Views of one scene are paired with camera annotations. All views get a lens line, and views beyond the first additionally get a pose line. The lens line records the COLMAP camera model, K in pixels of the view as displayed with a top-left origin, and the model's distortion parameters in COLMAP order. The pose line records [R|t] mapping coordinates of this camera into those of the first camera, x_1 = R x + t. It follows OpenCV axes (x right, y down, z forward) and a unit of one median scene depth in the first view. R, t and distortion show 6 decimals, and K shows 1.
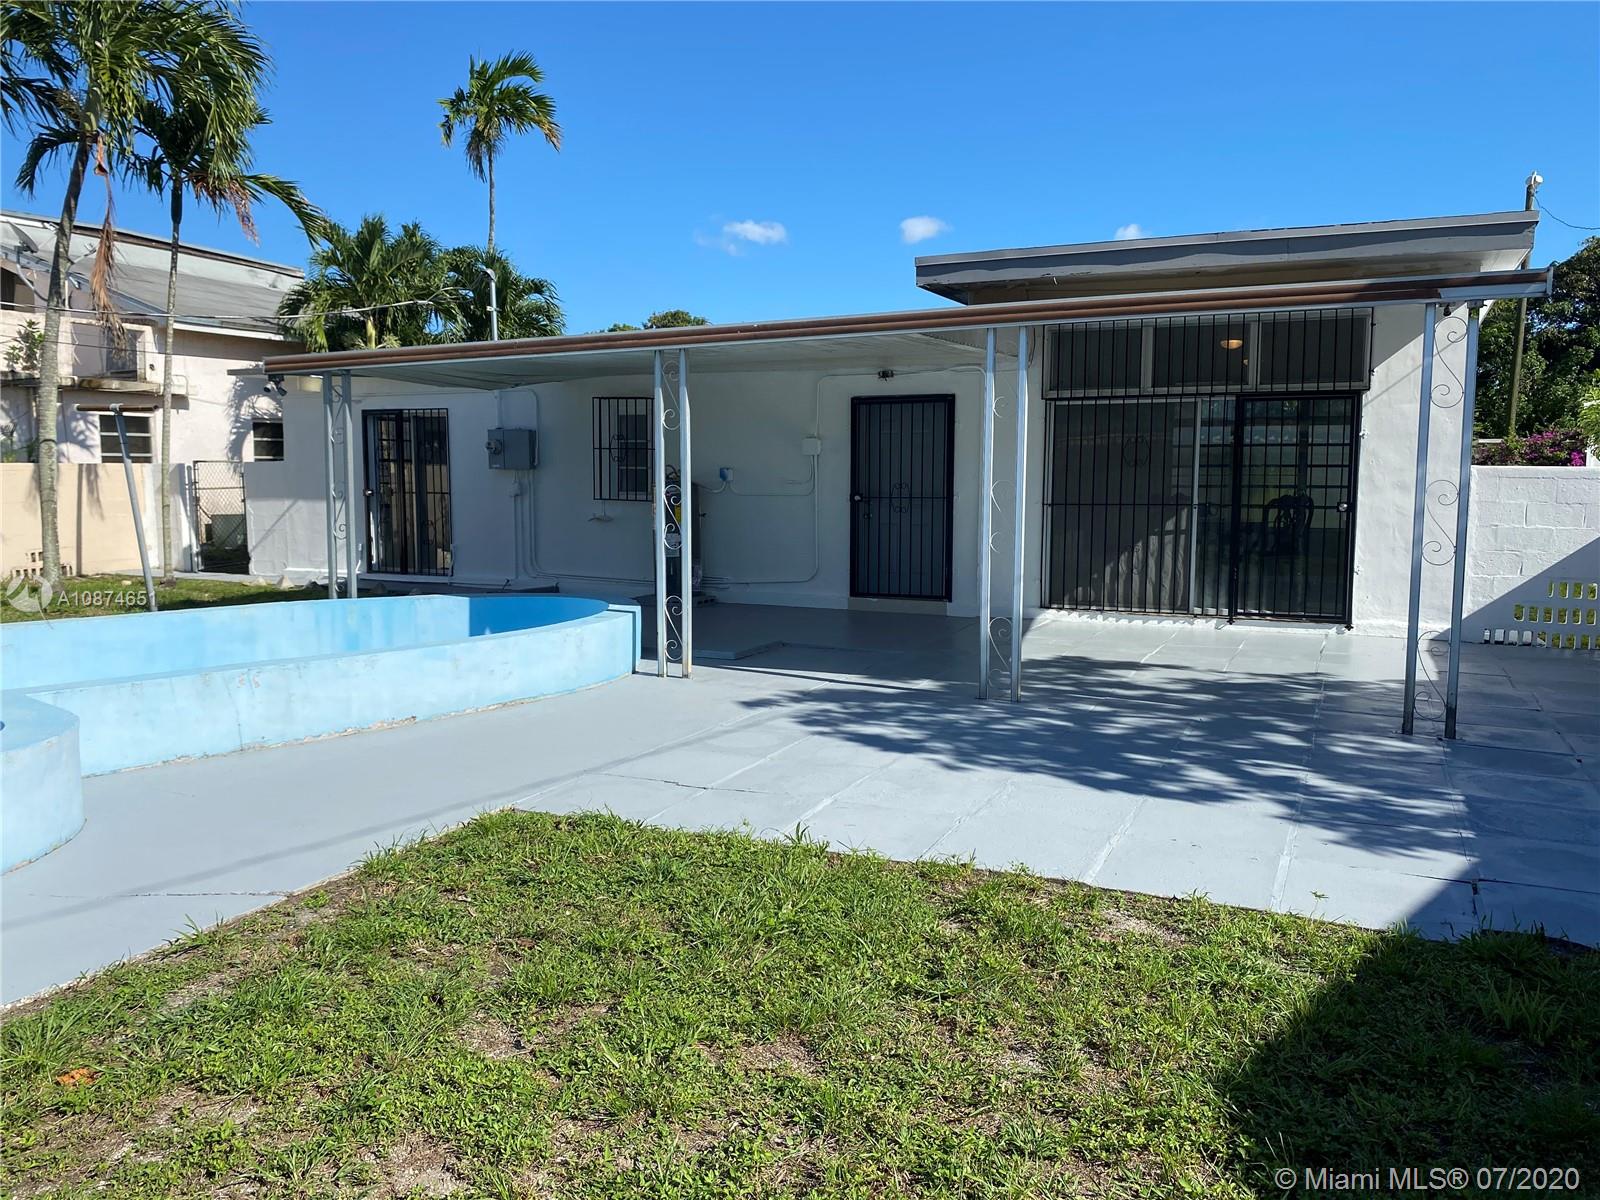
lens RADIAL K [[1235.3, 0, 802.5], [0, 1235.3, 615.1], [0, 0, 1]] dist [-0.001472, 0.000674]
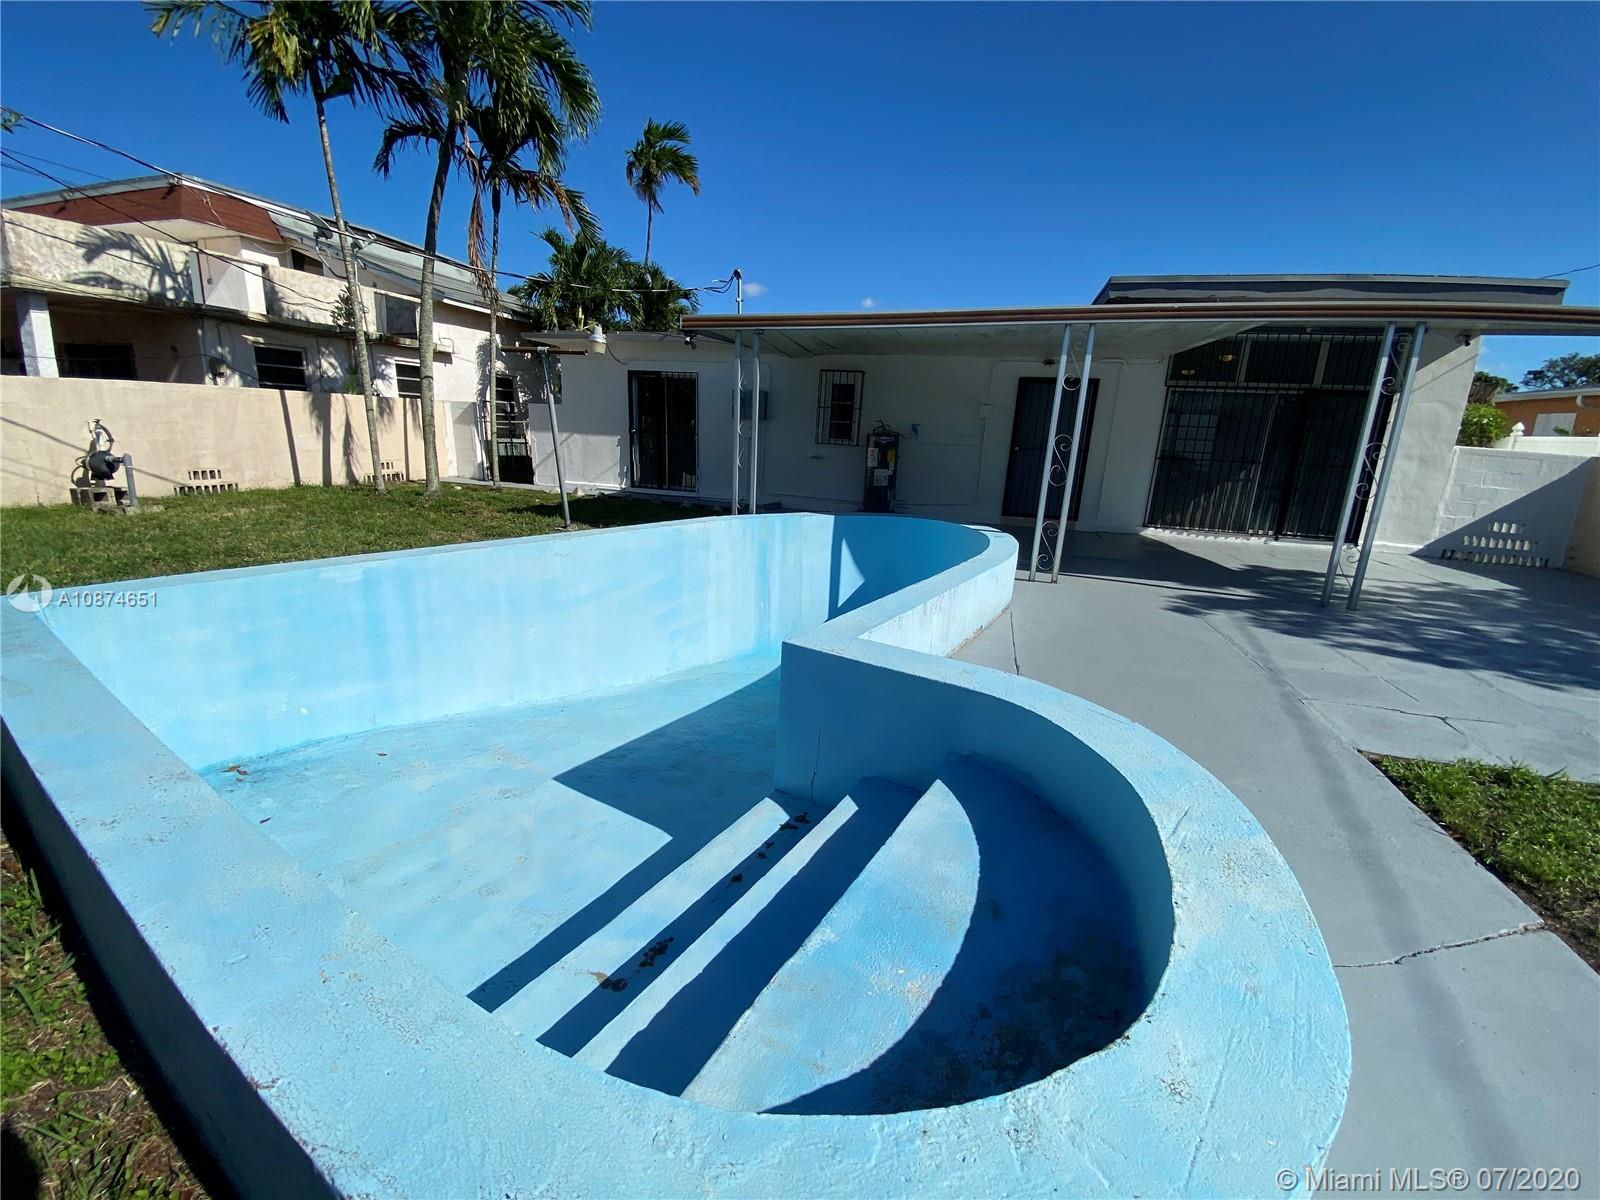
lens RADIAL K [[649.8, 0, 796.4], [0, 649.8, 605.3], [0, 0, 1]] dist [0.013114, -0.014799]
pose [[0.987027, 0.000965, 0.160552, -0.317300], [-0.024864, 0.988837, 0.146912, -0.014968], [-0.158618, -0.148998, 0.976033, 0.219537]]
